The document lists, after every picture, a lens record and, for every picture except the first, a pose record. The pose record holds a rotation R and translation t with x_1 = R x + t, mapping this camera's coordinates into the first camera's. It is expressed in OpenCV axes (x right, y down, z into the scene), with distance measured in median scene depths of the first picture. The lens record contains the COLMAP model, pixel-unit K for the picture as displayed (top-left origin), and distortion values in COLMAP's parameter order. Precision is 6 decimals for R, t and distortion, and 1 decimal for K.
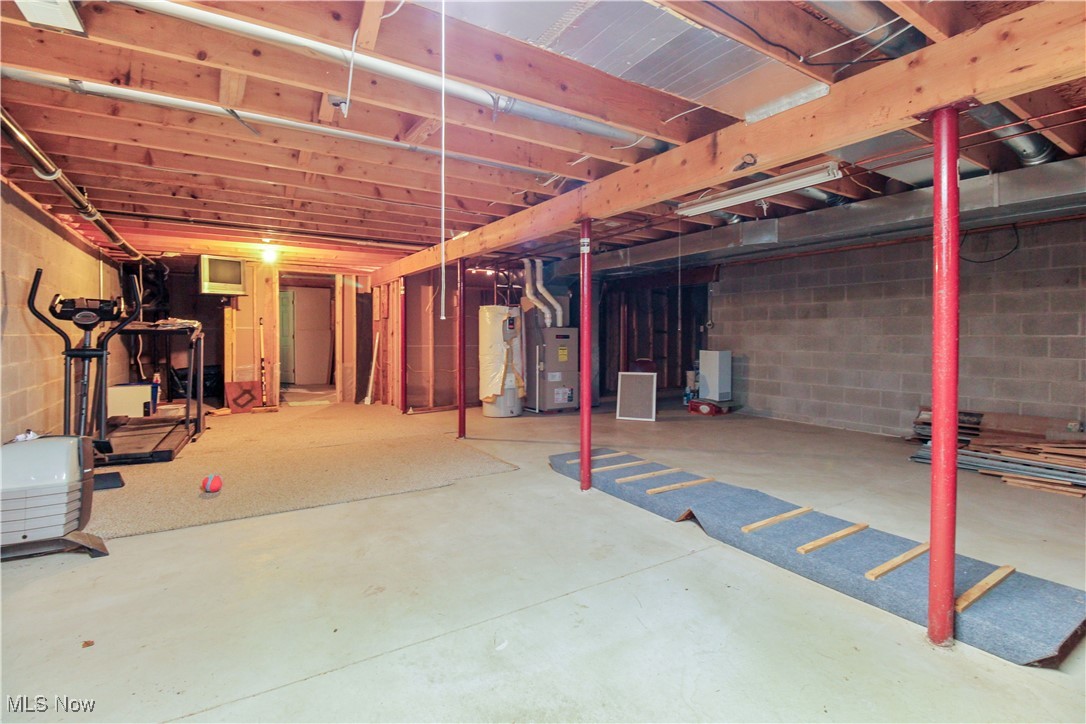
lens RADIAL K [[506.3, 0, 547.1], [0, 506.3, 349.6], [0, 0, 1]] dist [-0.003642, -0.001349]
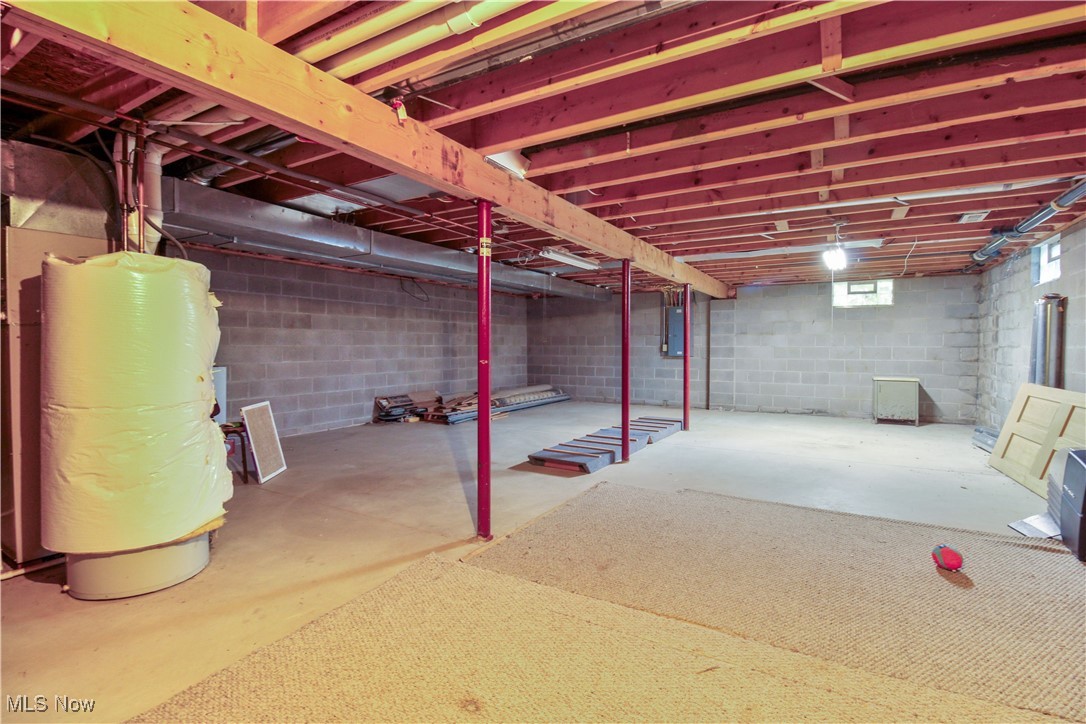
lens RADIAL K [[506.3, 0, 547.1], [0, 506.3, 349.6], [0, 0, 1]] dist [-0.003642, -0.001349]
pose [[-0.446058, -0.014396, 0.894888, -0.611831], [0.018626, 0.999505, 0.025363, -0.037664], [-0.894810, 0.027982, -0.445569, 1.055363]]
